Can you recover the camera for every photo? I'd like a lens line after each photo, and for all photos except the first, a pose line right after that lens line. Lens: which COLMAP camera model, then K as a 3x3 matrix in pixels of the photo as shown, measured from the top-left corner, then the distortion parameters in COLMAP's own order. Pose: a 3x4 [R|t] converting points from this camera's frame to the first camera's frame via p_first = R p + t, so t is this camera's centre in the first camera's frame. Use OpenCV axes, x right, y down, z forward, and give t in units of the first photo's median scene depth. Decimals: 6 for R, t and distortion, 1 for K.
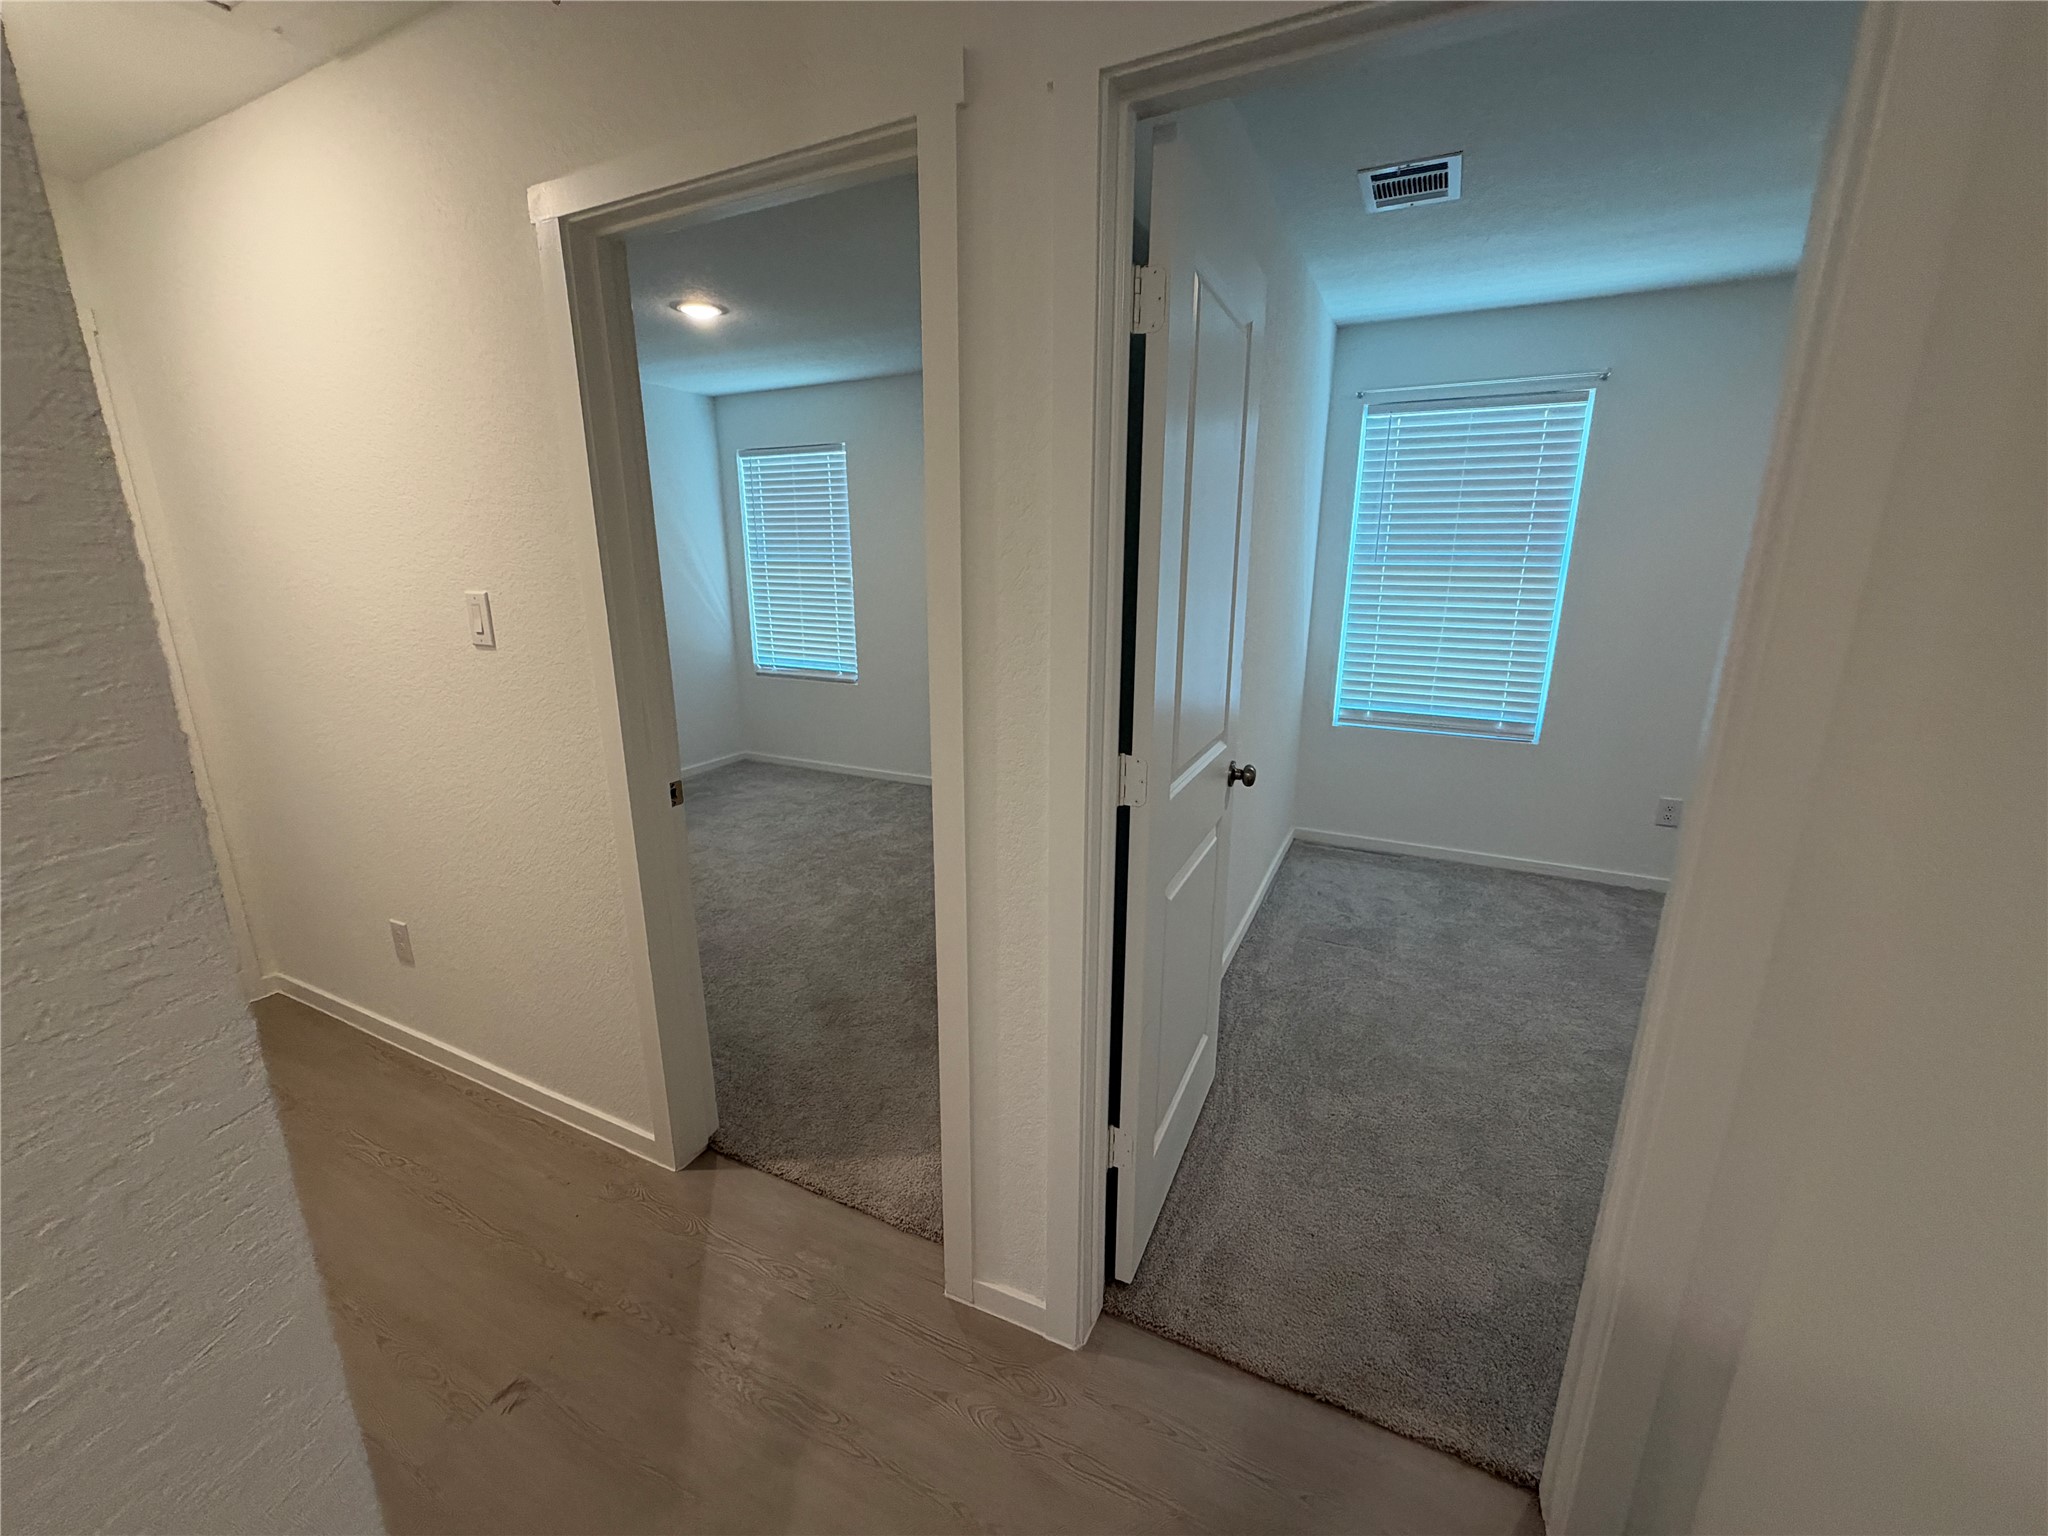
lens RADIAL K [[818.1, 0, 1018.5], [0, 818.1, 768.0], [0, 0, 1]] dist [-0.001089, 0.000395]
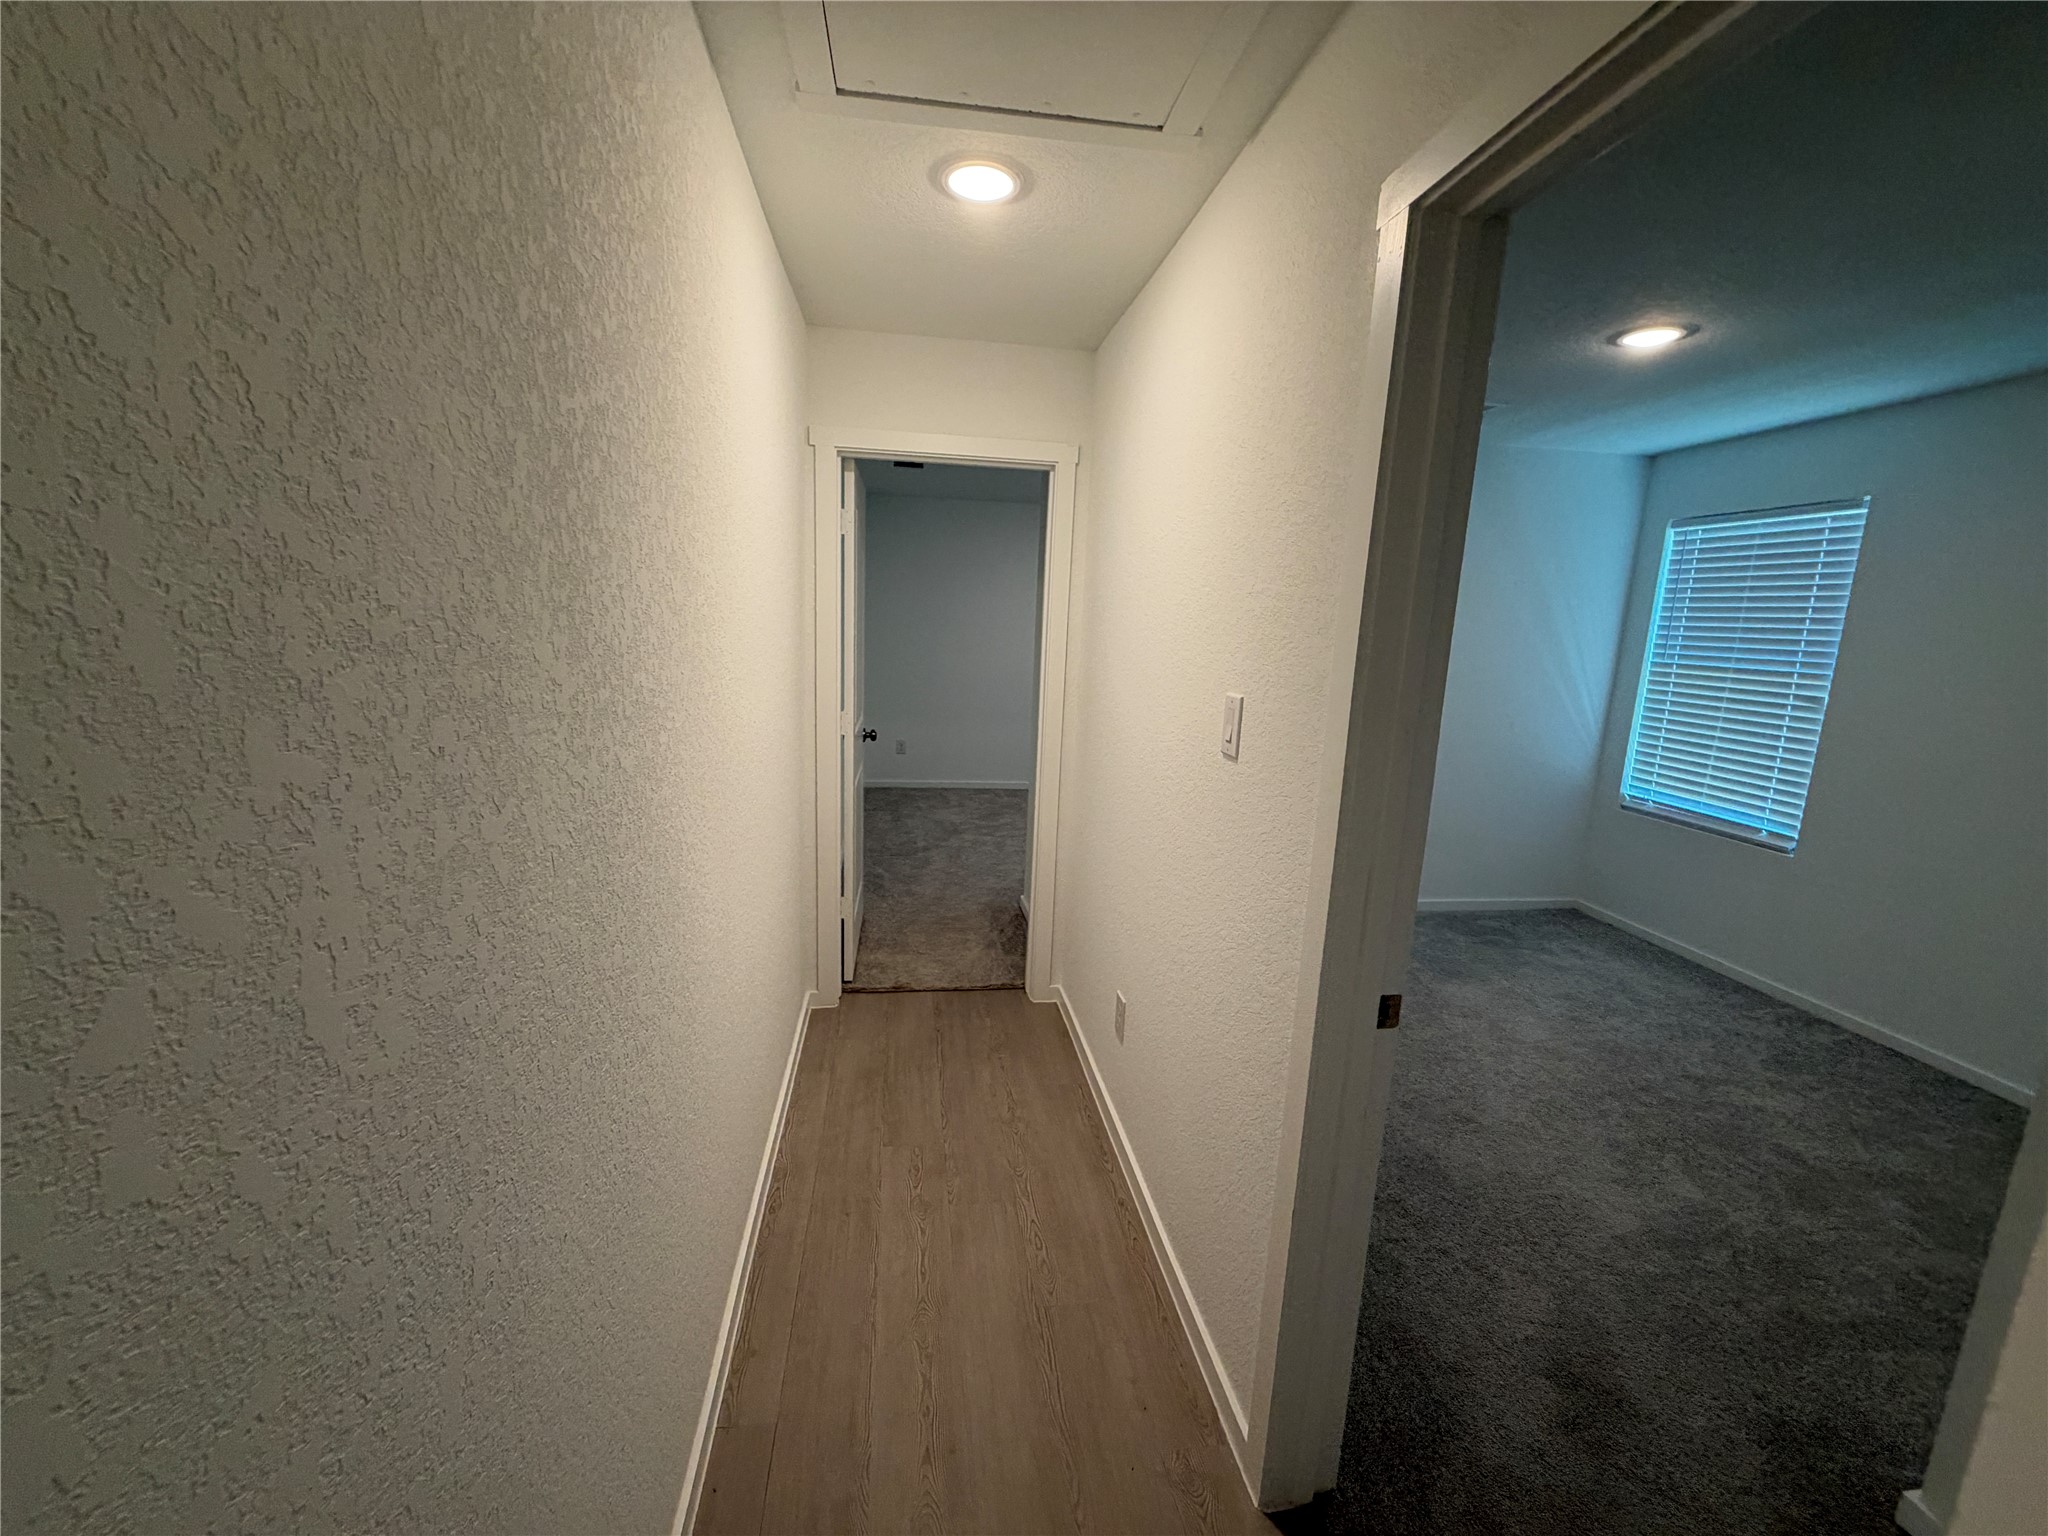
lens RADIAL K [[818.1, 0, 1016.8], [0, 818.1, 767.3], [0, 0, 1]] dist [-0.001089, 0.000395]
pose [[0.559864, 0.172092, -0.810517, -0.031846], [-0.247988, 0.968157, 0.034266, -0.047250], [0.790604, 0.181814, 0.584713, 0.135514]]
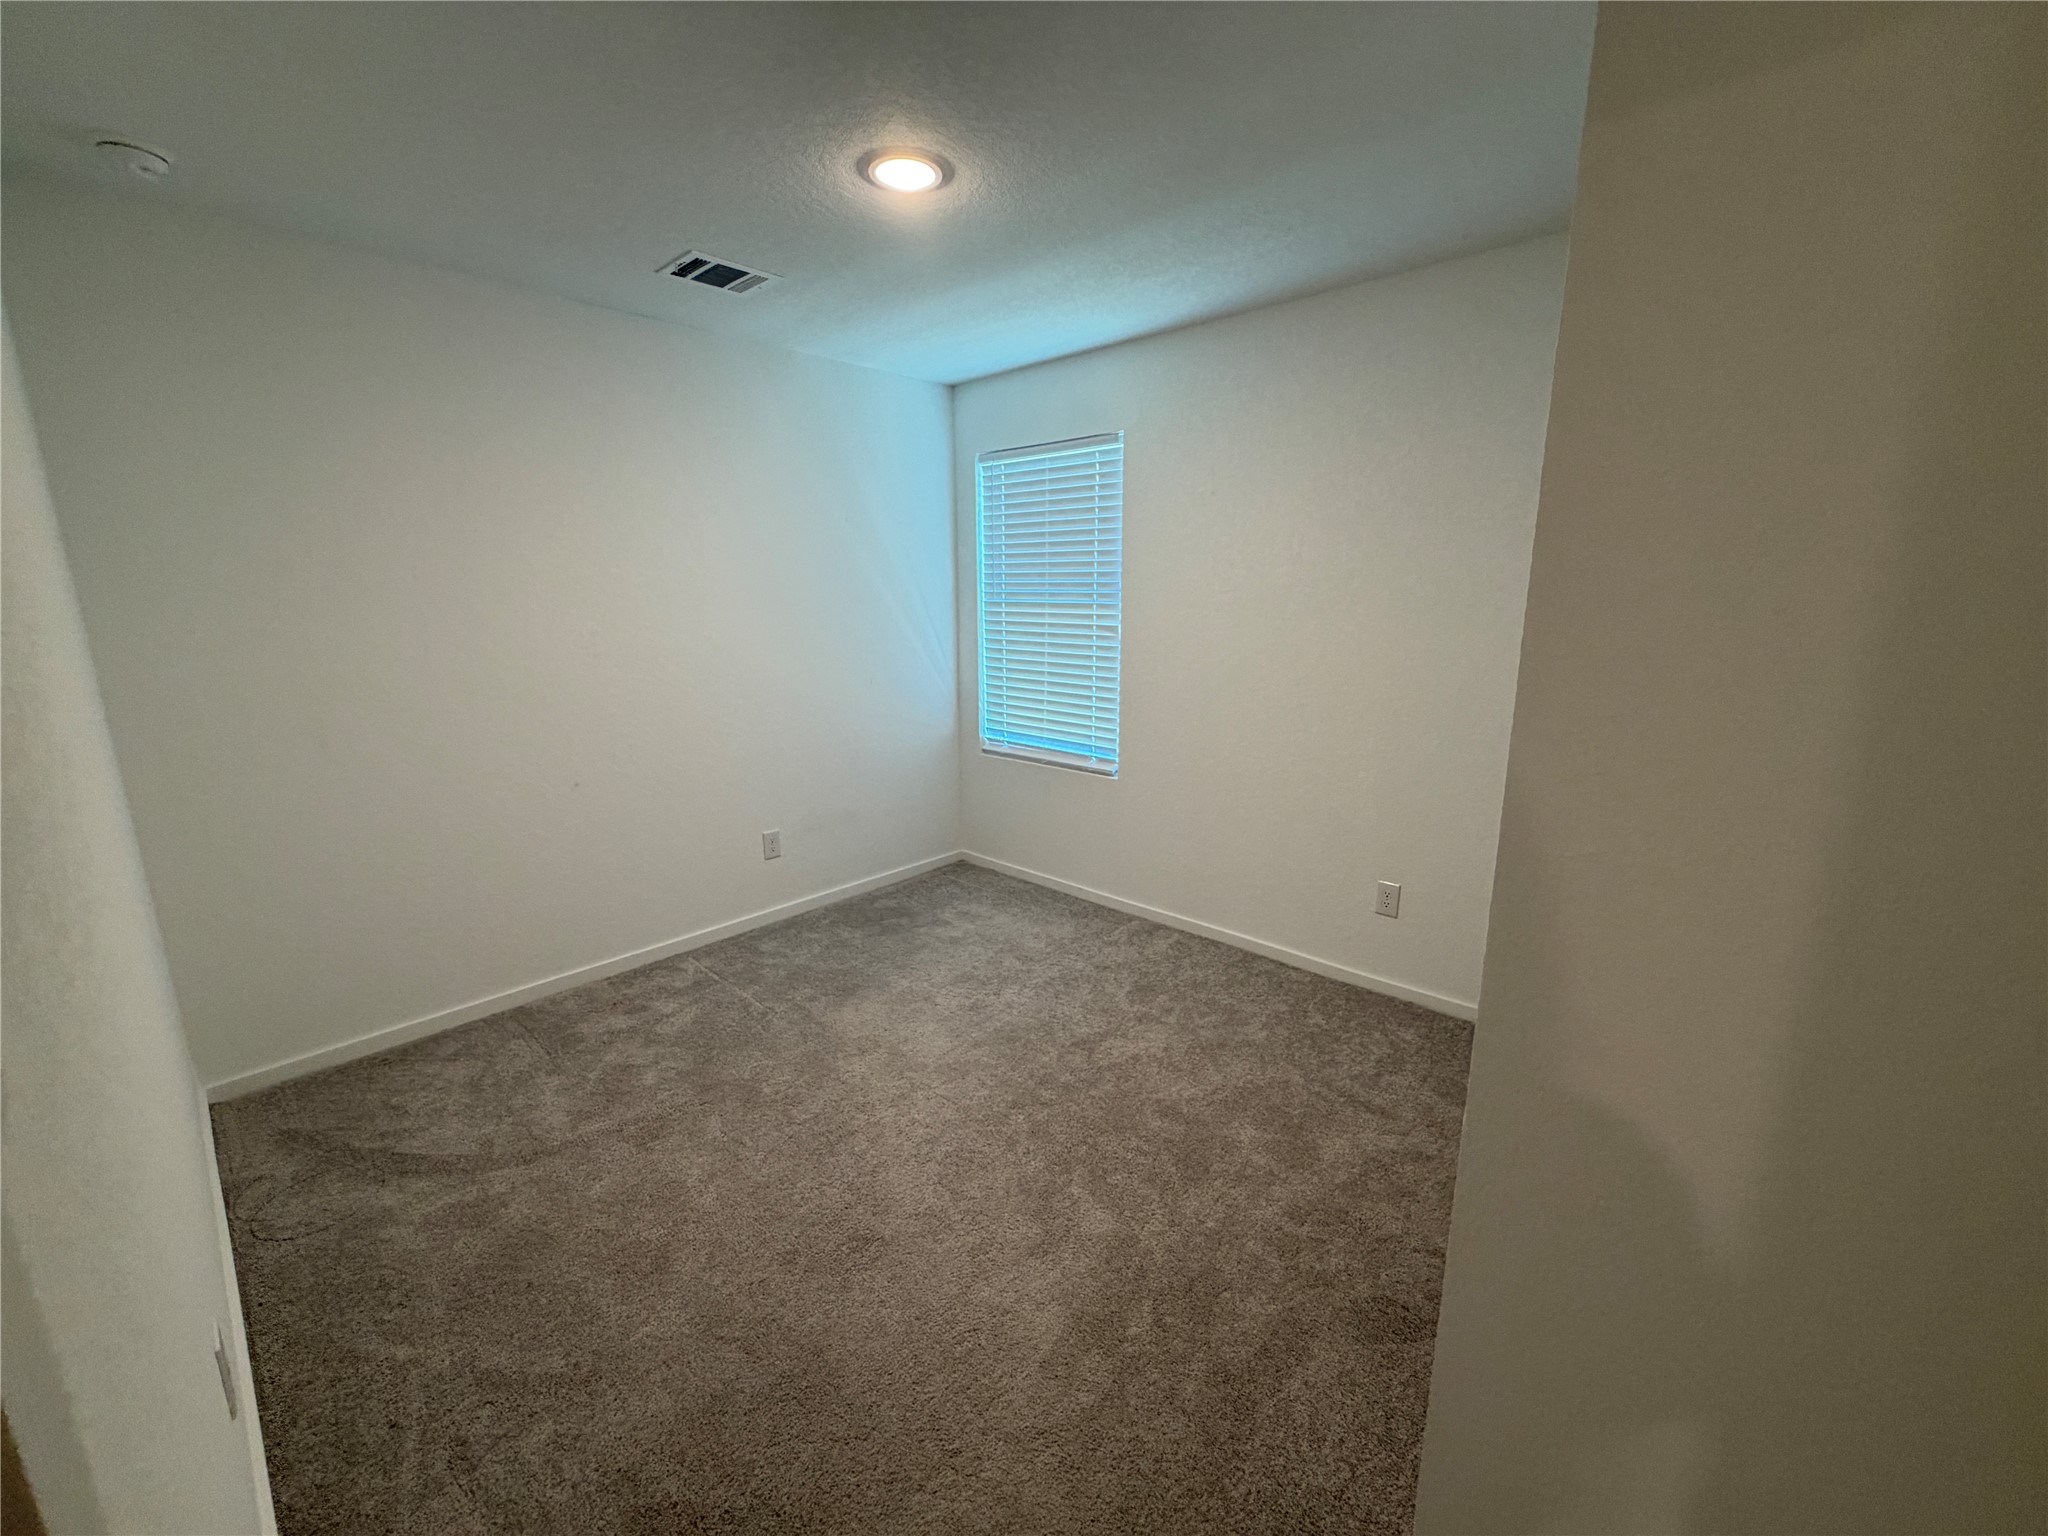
lens RADIAL K [[818.1, 0, 1009.9], [0, 818.1, 767.2], [0, 0, 1]] dist [-0.001089, 0.000395]
pose [[0.954625, 0.056713, -0.292362, -0.098261], [-0.068278, 0.997230, -0.029498, -0.102175], [0.289879, 0.048122, 0.955853, 0.375269]]
